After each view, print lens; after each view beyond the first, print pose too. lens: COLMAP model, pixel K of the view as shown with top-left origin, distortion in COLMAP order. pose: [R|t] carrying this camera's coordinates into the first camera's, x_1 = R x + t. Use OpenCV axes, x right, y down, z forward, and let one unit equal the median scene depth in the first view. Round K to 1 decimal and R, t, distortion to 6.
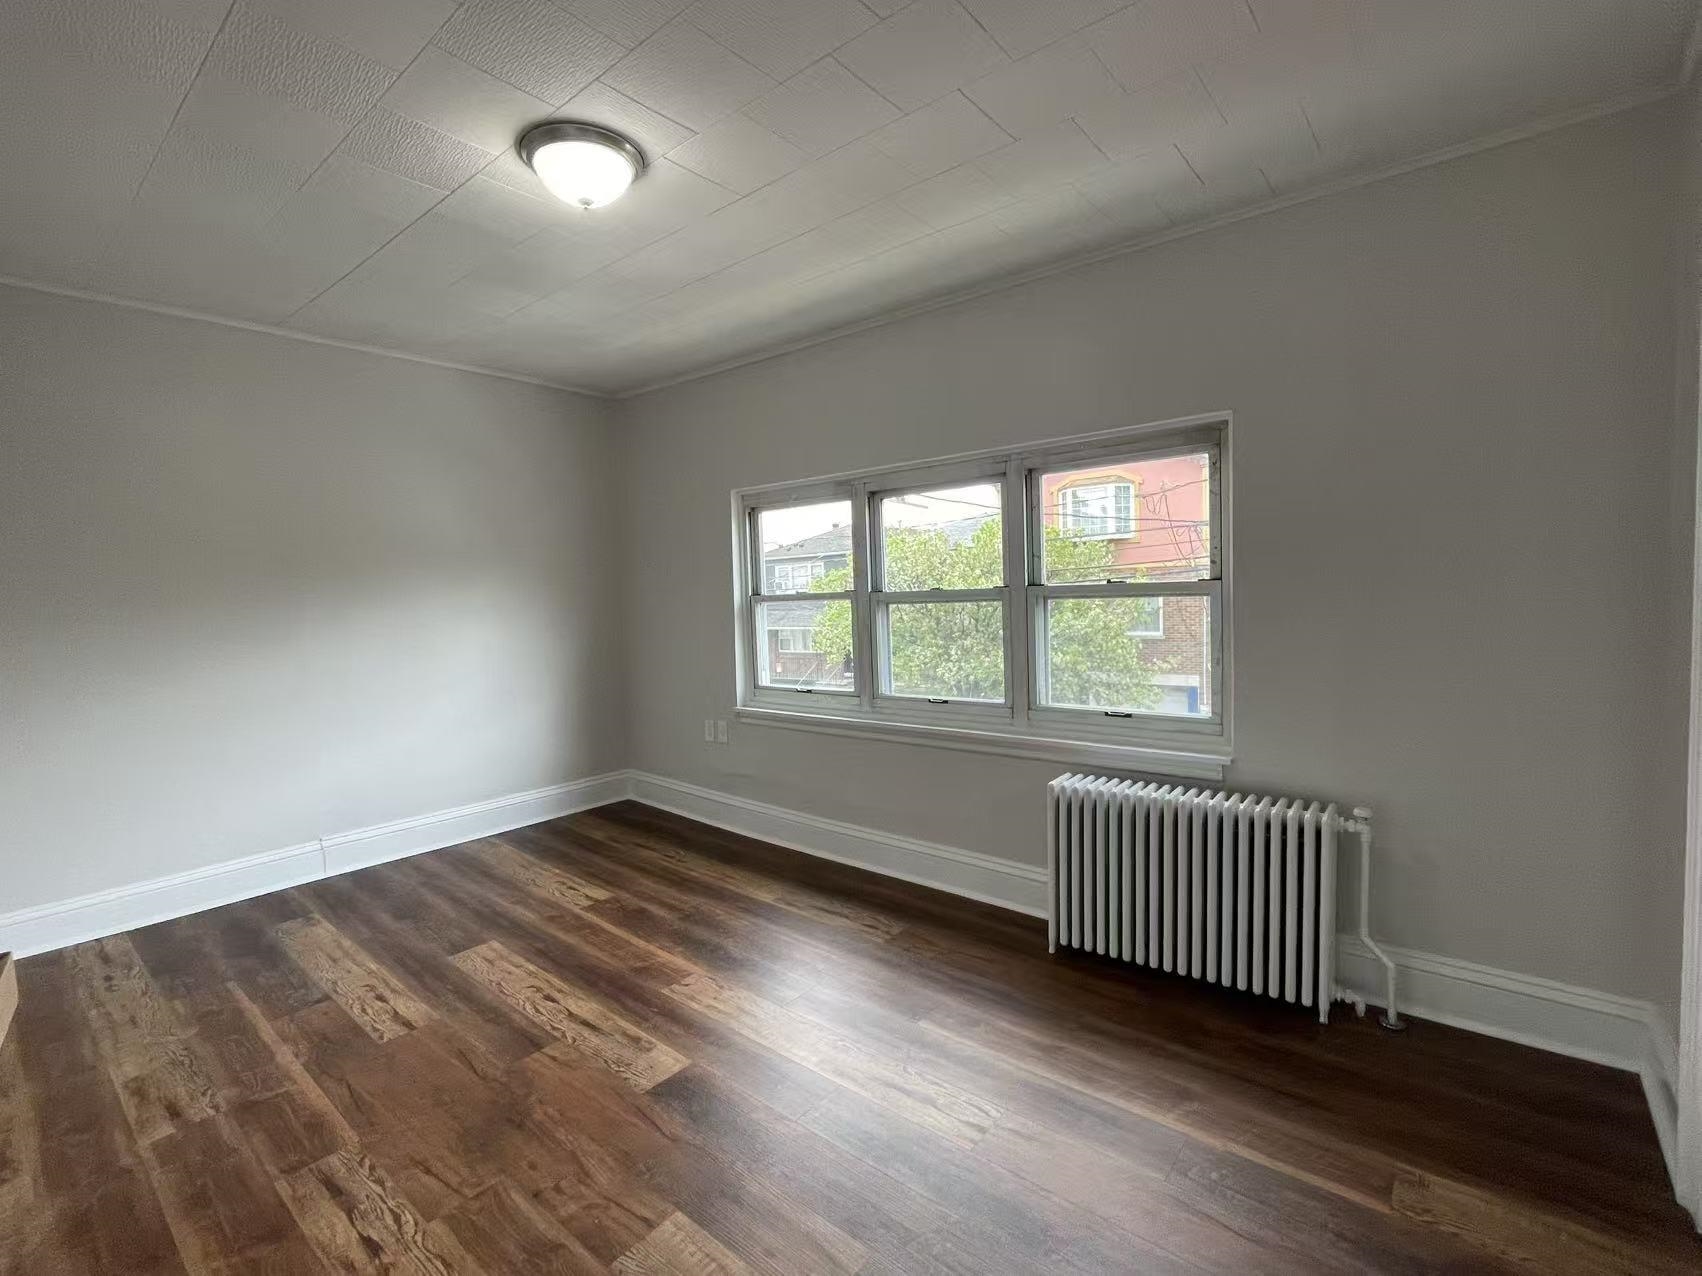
lens RADIAL K [[771.7, 0, 851.0], [0, 771.7, 638.0], [0, 0, 1]] dist [-0.002130, 0.000951]
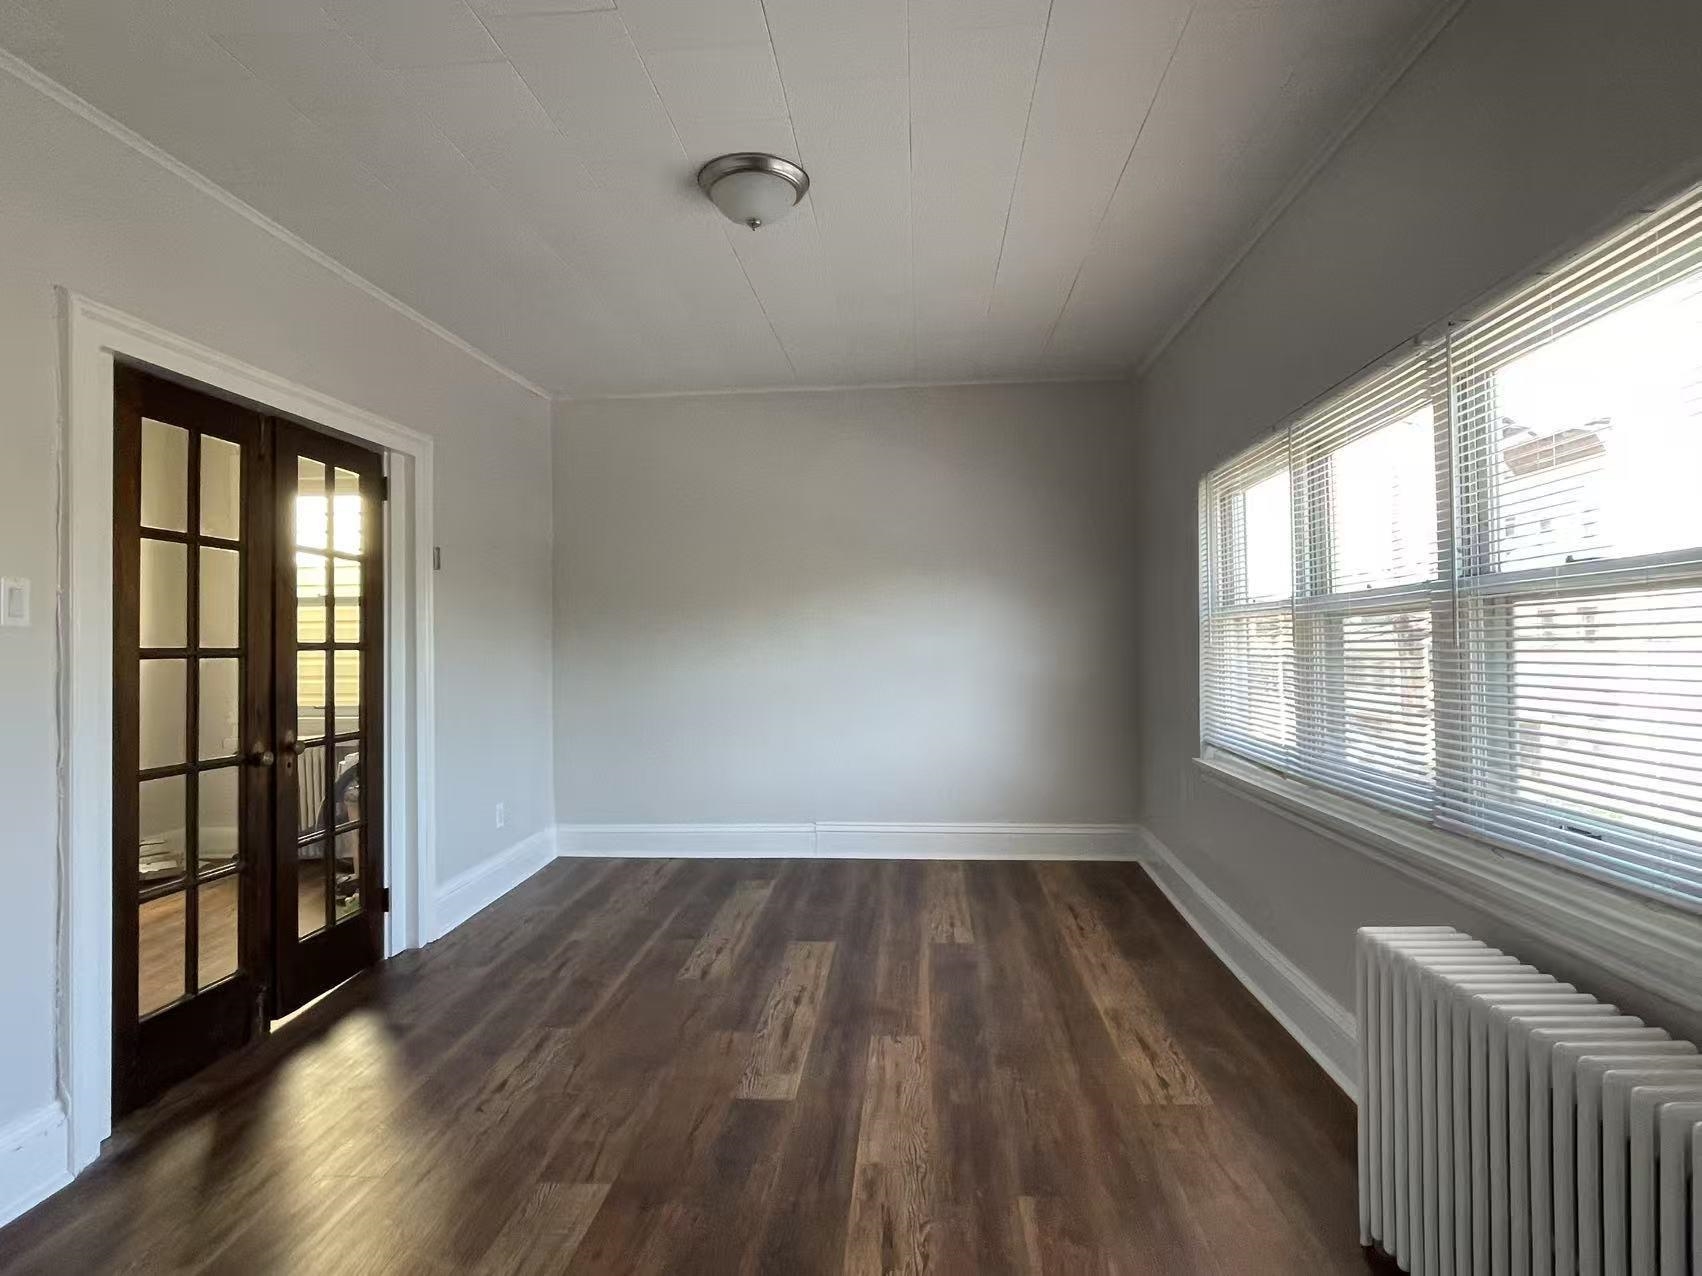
lens RADIAL K [[935.6, 0, 851.0], [0, 935.6, 638.0], [0, 0, 1]] dist [-0.001160, -0.000676]
pose [[0.580650, 0.021952, -0.813857, 0.655564], [-0.058635, 0.998168, -0.014910, 0.012673], [0.812039, 0.056378, 0.580874, 0.338532]]
